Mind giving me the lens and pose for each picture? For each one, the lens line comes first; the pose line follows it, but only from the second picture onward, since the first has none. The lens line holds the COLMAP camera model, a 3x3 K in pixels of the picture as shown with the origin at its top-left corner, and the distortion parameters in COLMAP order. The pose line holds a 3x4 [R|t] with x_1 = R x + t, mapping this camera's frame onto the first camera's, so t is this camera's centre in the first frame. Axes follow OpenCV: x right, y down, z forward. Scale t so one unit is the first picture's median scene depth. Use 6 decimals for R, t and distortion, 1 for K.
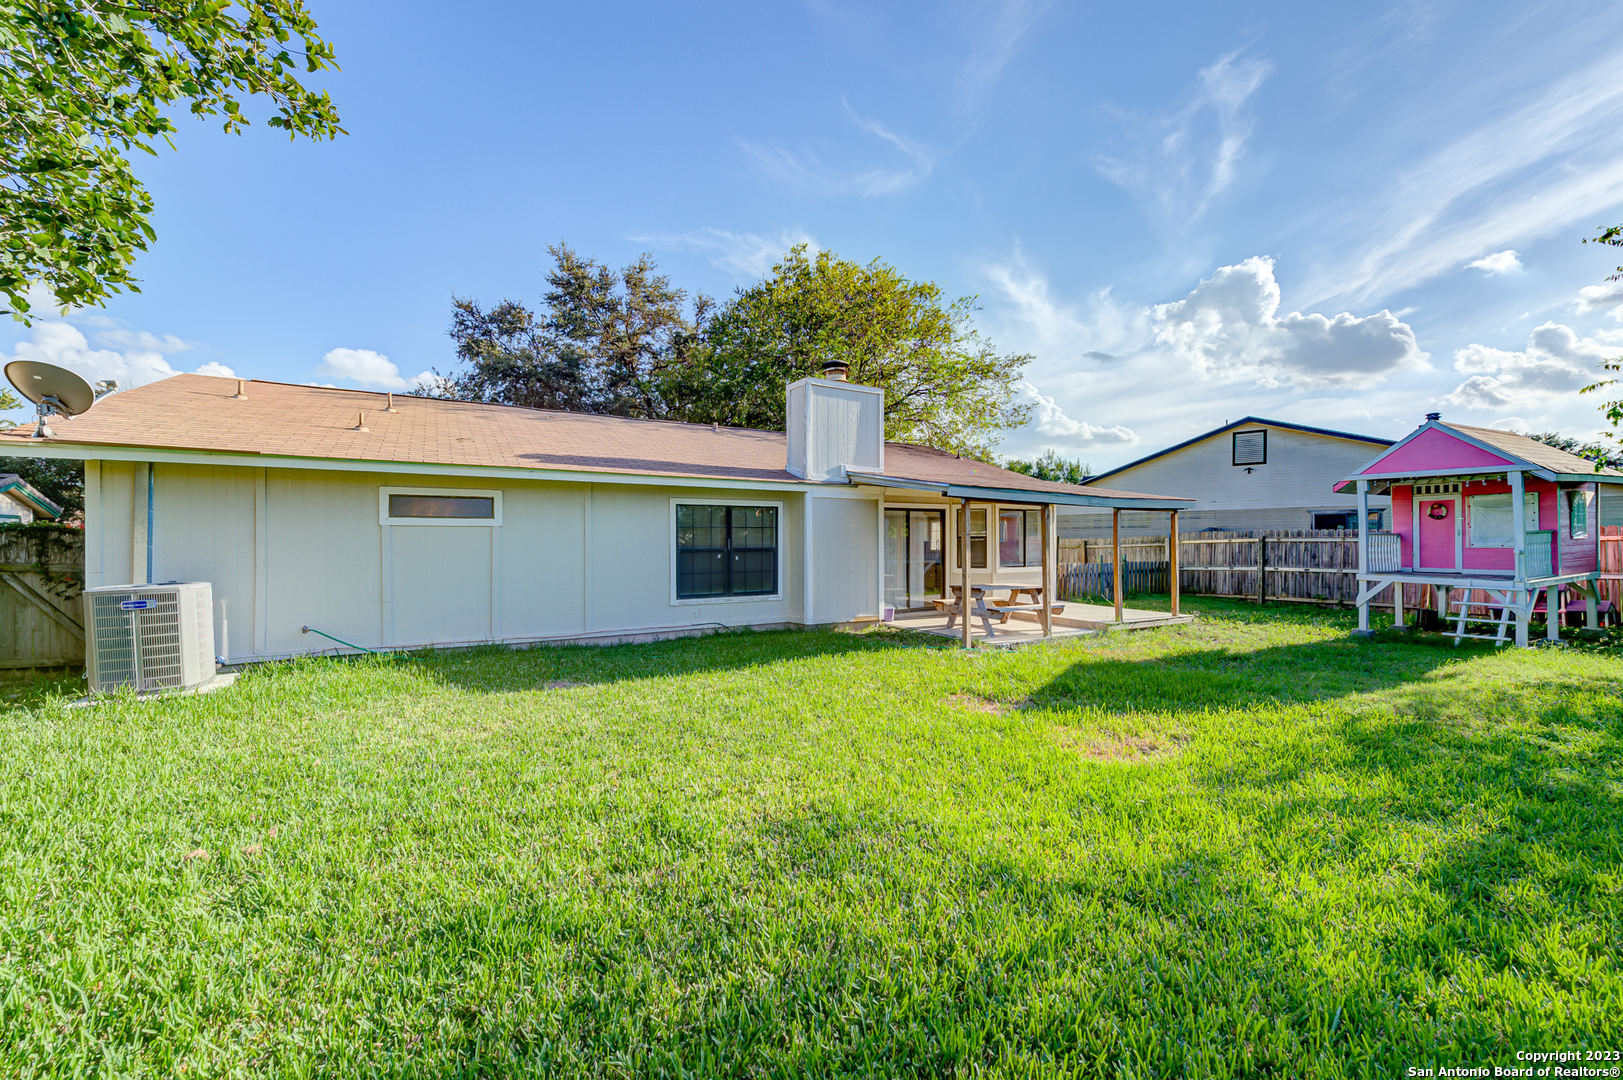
lens RADIAL K [[640.0, 0, 806.3], [0, 640.0, 542.0], [0, 0, 1]] dist [0.003187, -0.002030]
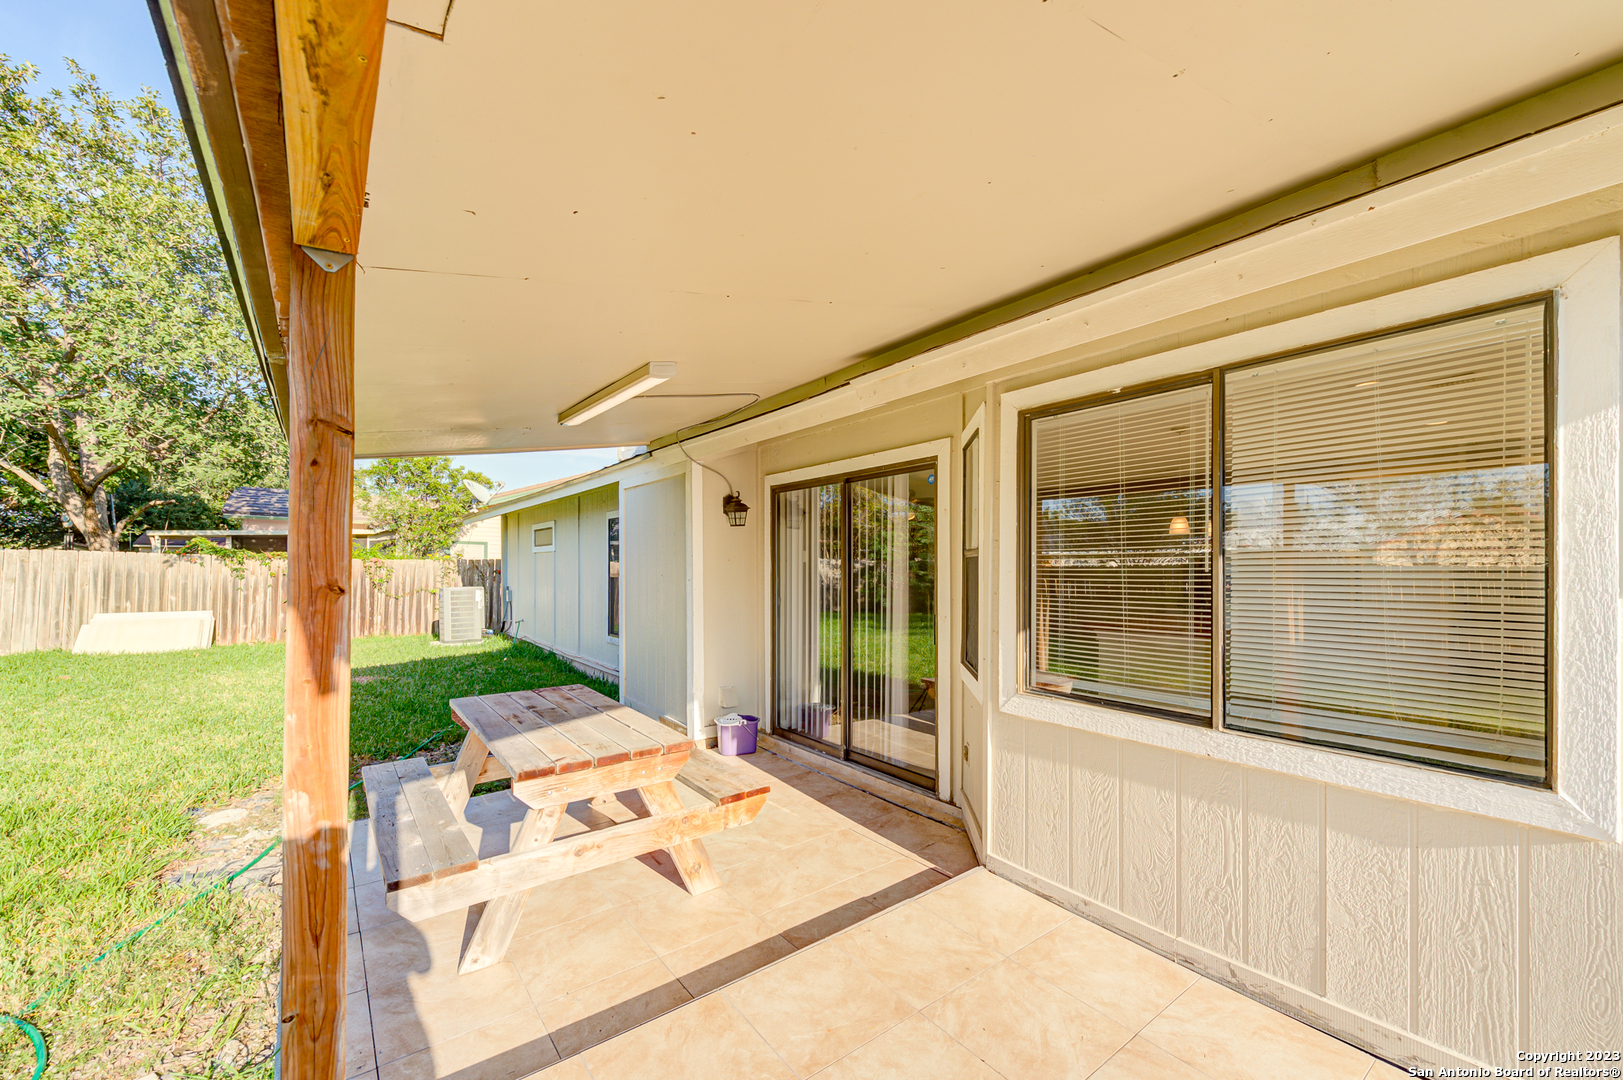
lens RADIAL K [[640.0, 0, 805.6], [0, 640.0, 565.3], [0, 0, 1]] dist [0.003187, -0.002030]
pose [[0.112917, -0.000159, -0.993604, 0.778654], [-0.004274, 0.999991, -0.000646, -0.001075], [0.993595, 0.004320, 0.112915, 1.399356]]
